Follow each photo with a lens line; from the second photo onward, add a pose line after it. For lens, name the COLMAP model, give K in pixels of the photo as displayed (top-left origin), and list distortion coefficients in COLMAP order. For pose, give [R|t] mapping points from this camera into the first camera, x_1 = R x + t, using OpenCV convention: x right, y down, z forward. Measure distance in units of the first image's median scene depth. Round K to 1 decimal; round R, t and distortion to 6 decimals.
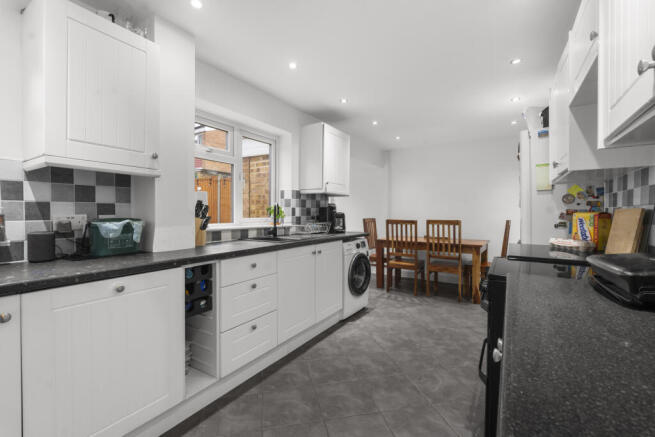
lens RADIAL K [[294.0, 0, 327.5], [0, 294.0, 211.9], [0, 0, 1]] dist [0.000774, 0.000311]
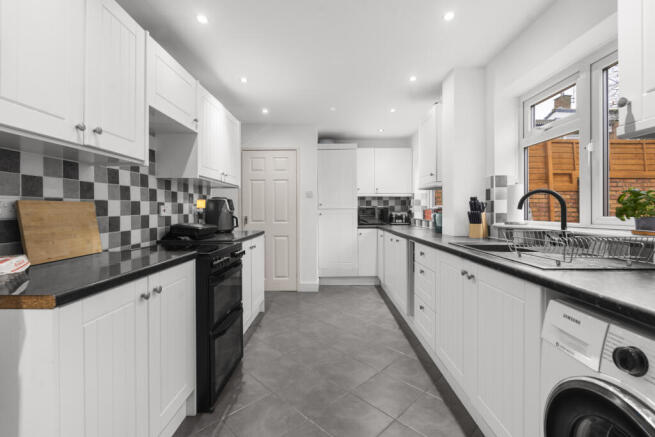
lens RADIAL K [[292.3, 0, 327.4], [0, 292.3, 211.1], [0, 0, 1]] dist [-0.000609, -0.000054]
pose [[-0.853839, -0.001703, -0.520534, 0.626981], [-0.000598, 0.999997, -0.002292, 0.017991], [0.520536, -0.001645, -0.853838, 1.708516]]
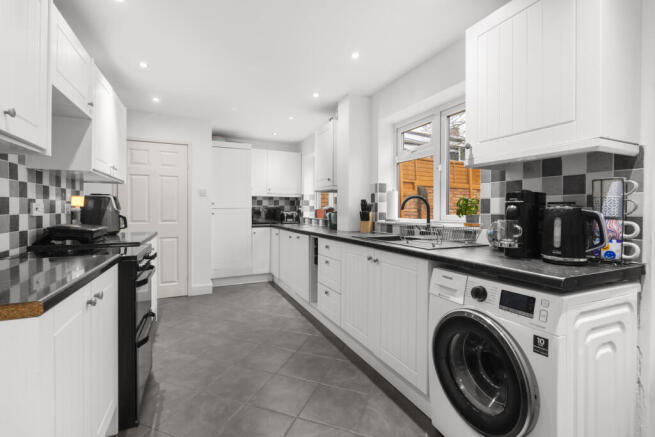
lens RADIAL K [[294.0, 0, 327.5], [0, 294.0, 211.9], [0, 0, 1]] dist [0.000774, 0.000311]
pose [[-0.553270, -0.000515, -0.833002, 0.837075], [-0.003277, 0.999993, 0.001559, 0.018191], [0.832996, 0.003593, -0.553268, 1.679168]]
